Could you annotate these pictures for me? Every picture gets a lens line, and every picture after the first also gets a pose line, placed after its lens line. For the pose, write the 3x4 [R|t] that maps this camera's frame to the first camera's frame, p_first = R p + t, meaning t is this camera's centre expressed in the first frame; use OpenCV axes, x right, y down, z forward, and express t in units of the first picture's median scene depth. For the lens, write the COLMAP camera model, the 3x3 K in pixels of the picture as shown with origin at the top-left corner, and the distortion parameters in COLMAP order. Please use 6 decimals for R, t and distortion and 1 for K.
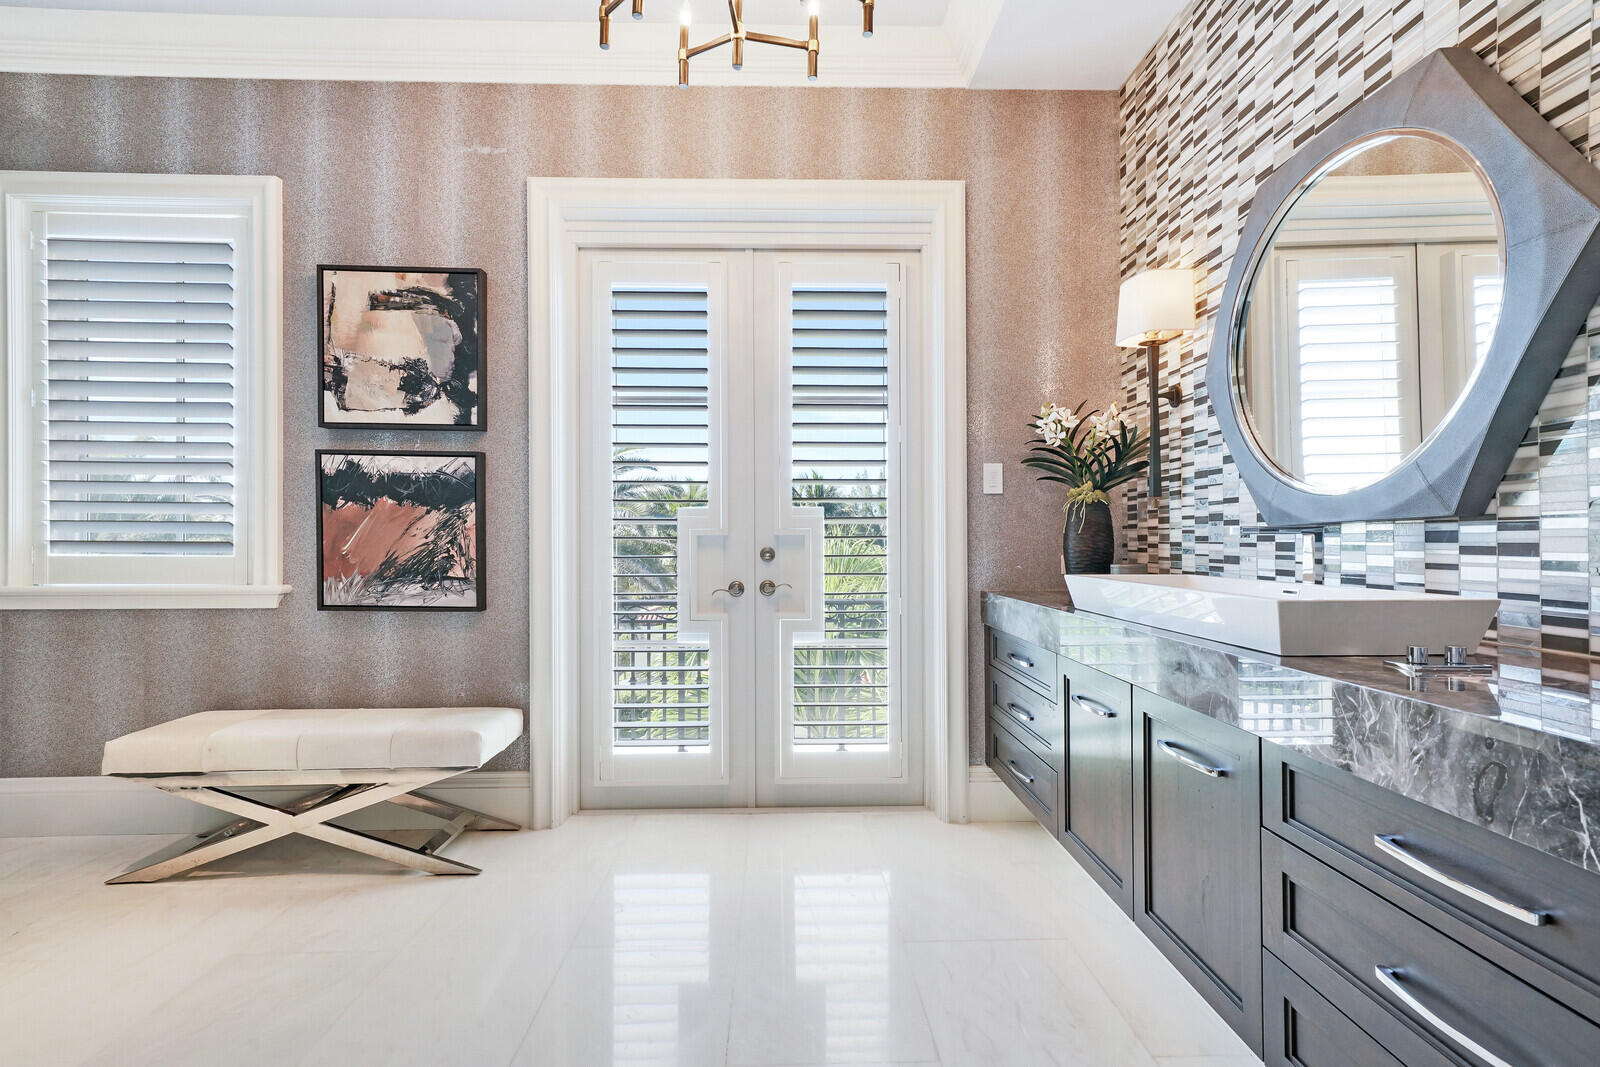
lens RADIAL K [[723.4, 0, 799.8], [0, 723.4, 540.1], [0, 0, 1]] dist [0.011657, 0.000296]
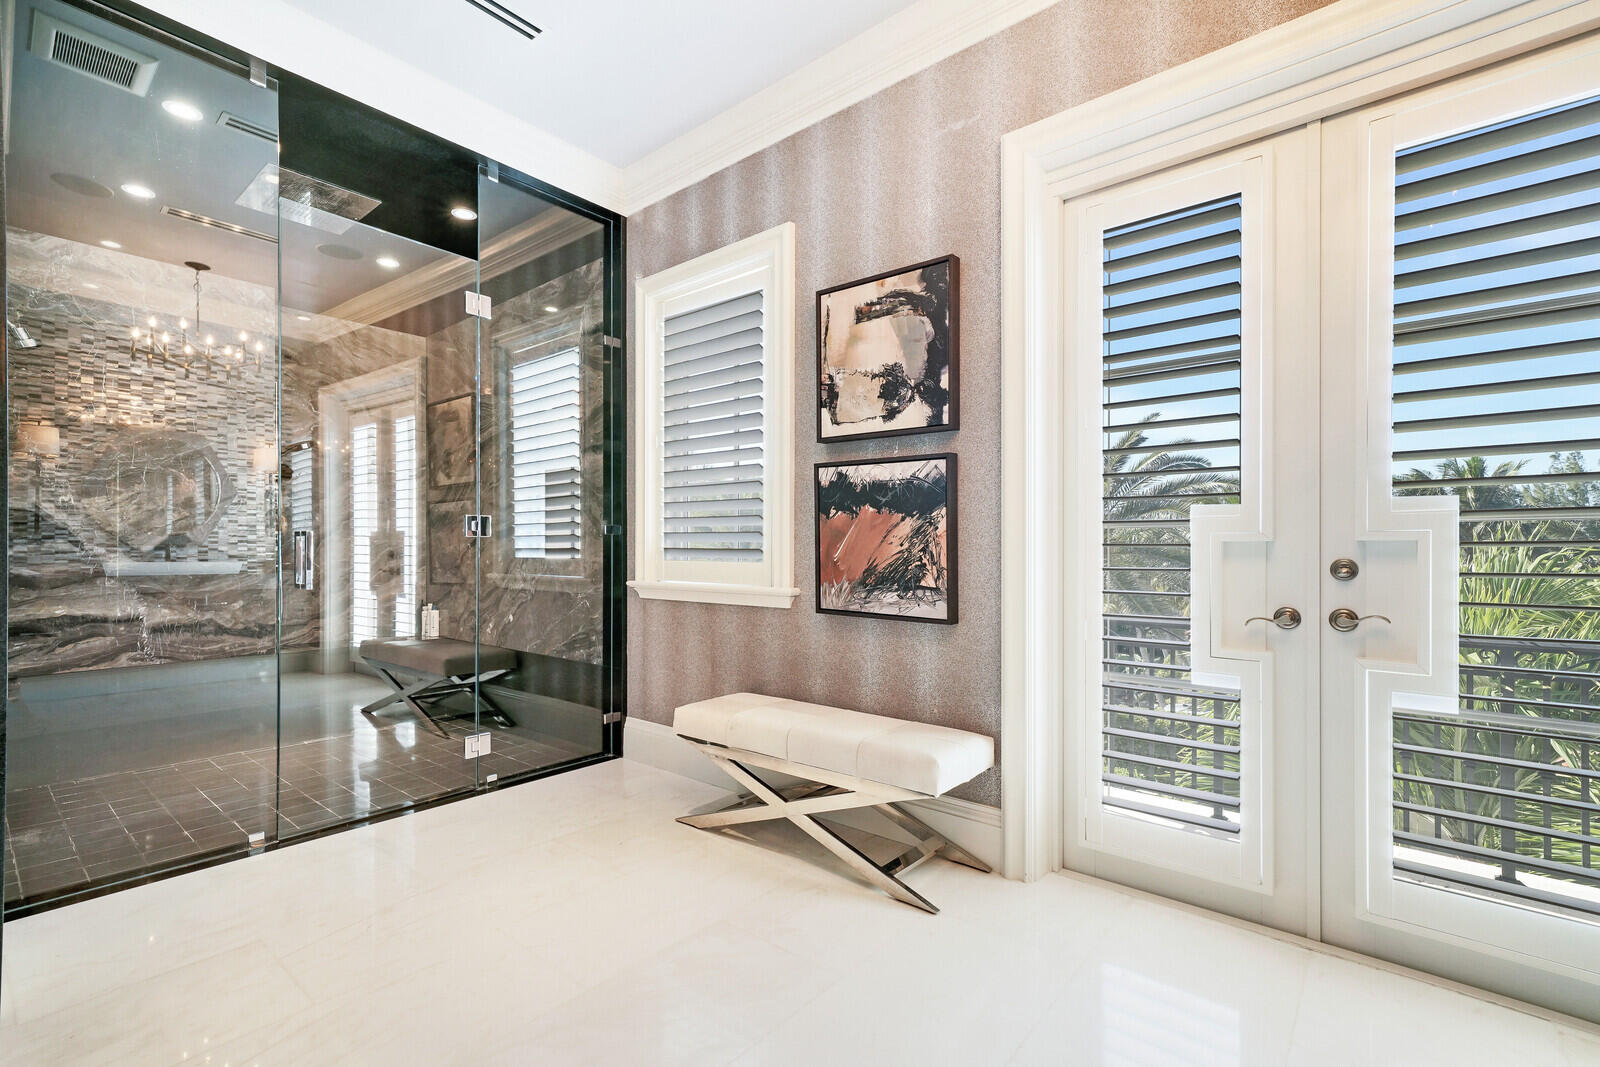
lens RADIAL K [[716.3, 0, 798.0], [0, 716.3, 551.8], [0, 0, 1]] dist [0.006535, 0.000295]
pose [[0.744915, 0.004370, -0.667145, 0.025145], [-0.001167, 0.999986, 0.005247, 0.000440], [0.667159, -0.003130, 0.744909, 0.188168]]
